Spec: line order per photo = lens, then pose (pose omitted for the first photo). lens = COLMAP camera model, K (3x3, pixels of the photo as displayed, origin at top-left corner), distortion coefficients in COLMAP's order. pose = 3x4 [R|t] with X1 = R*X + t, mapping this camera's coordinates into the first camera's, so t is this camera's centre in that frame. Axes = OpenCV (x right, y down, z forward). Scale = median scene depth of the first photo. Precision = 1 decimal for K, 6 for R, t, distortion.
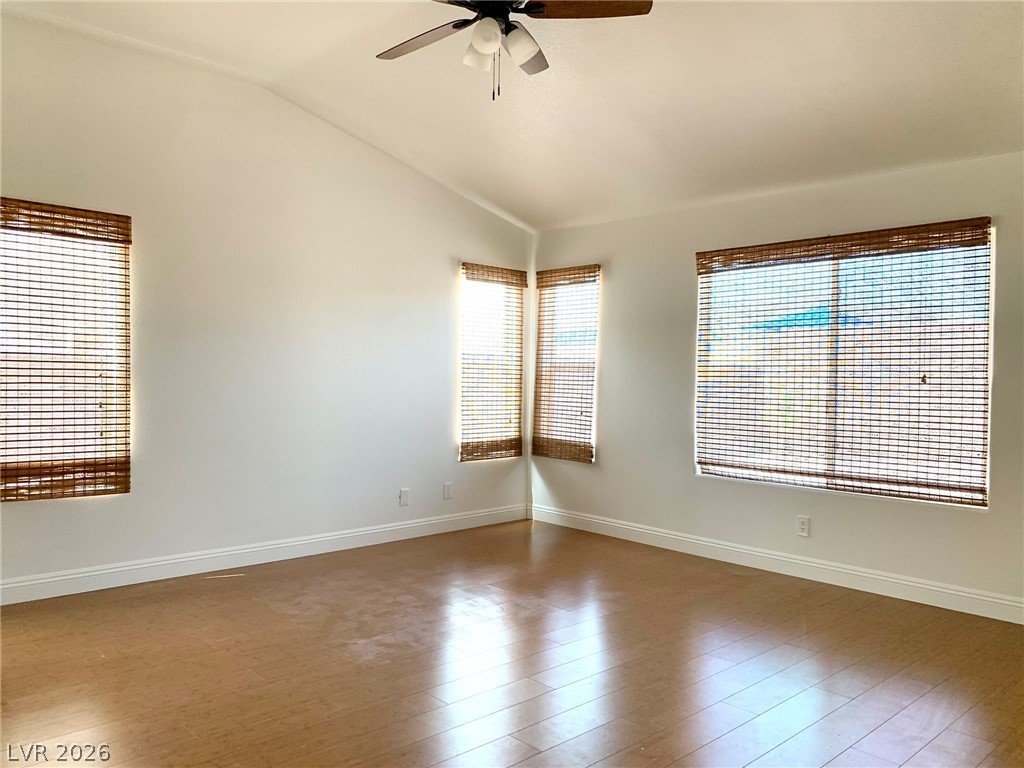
lens RADIAL K [[784.0, 0, 511.8], [0, 784.0, 383.2], [0, 0, 1]] dist [0.044626, -0.037412]
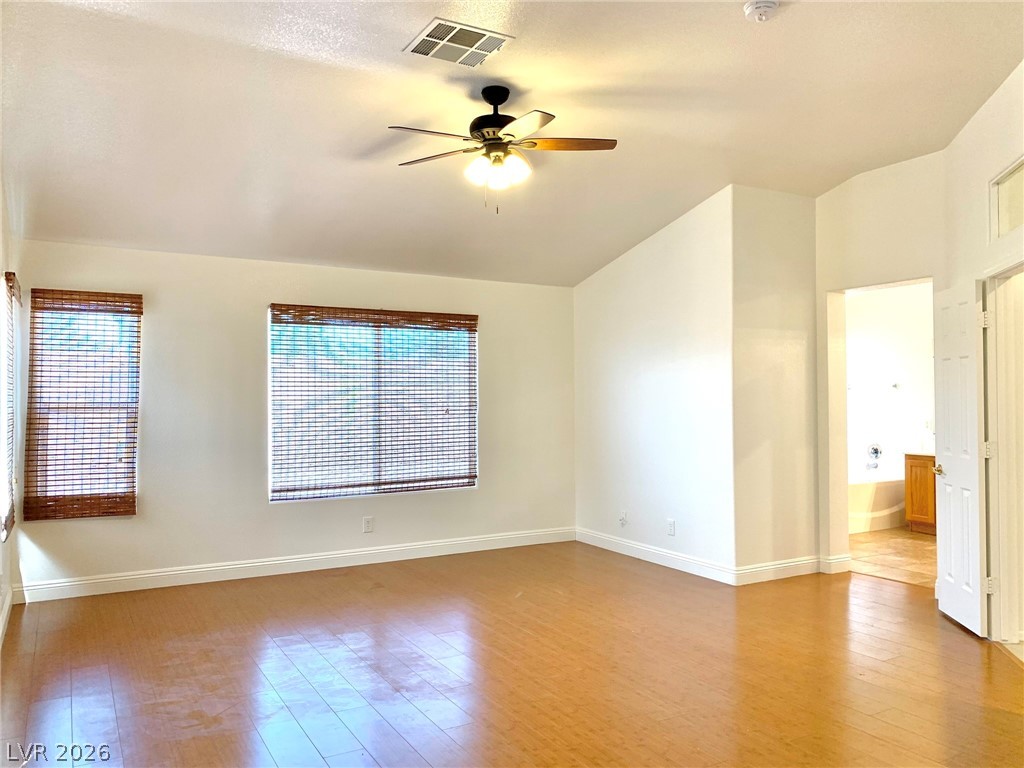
lens RADIAL K [[784.0, 0, 514.1], [0, 784.0, 383.7], [0, 0, 1]] dist [0.044626, -0.037412]
pose [[0.227762, -0.000319, 0.973717, -0.857118], [0.017934, 0.999832, -0.003868, -0.045696], [-0.973552, 0.018343, 0.227729, 0.454012]]
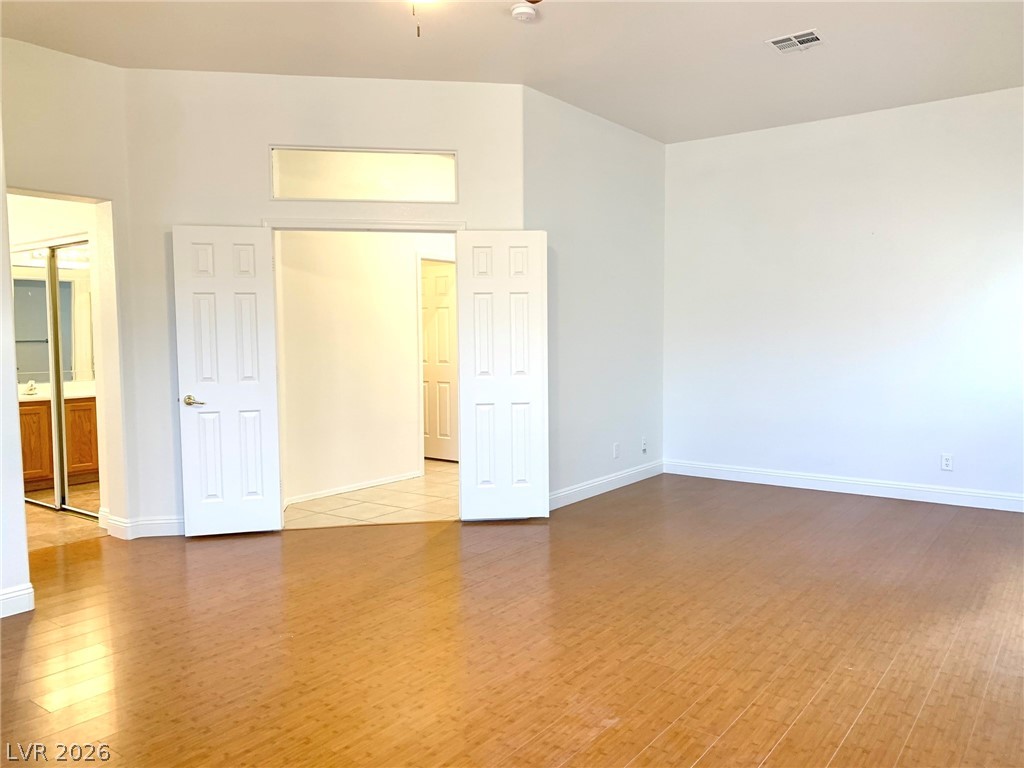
lens RADIAL K [[784.0, 0, 514.2], [0, 784.0, 386.1], [0, 0, 1]] dist [0.044626, -0.037412]
pose [[-0.981943, 0.006527, -0.189062, 0.022383], [-0.006576, 0.997623, 0.068599, -0.023817], [0.189060, 0.068603, -0.979566, 1.241882]]
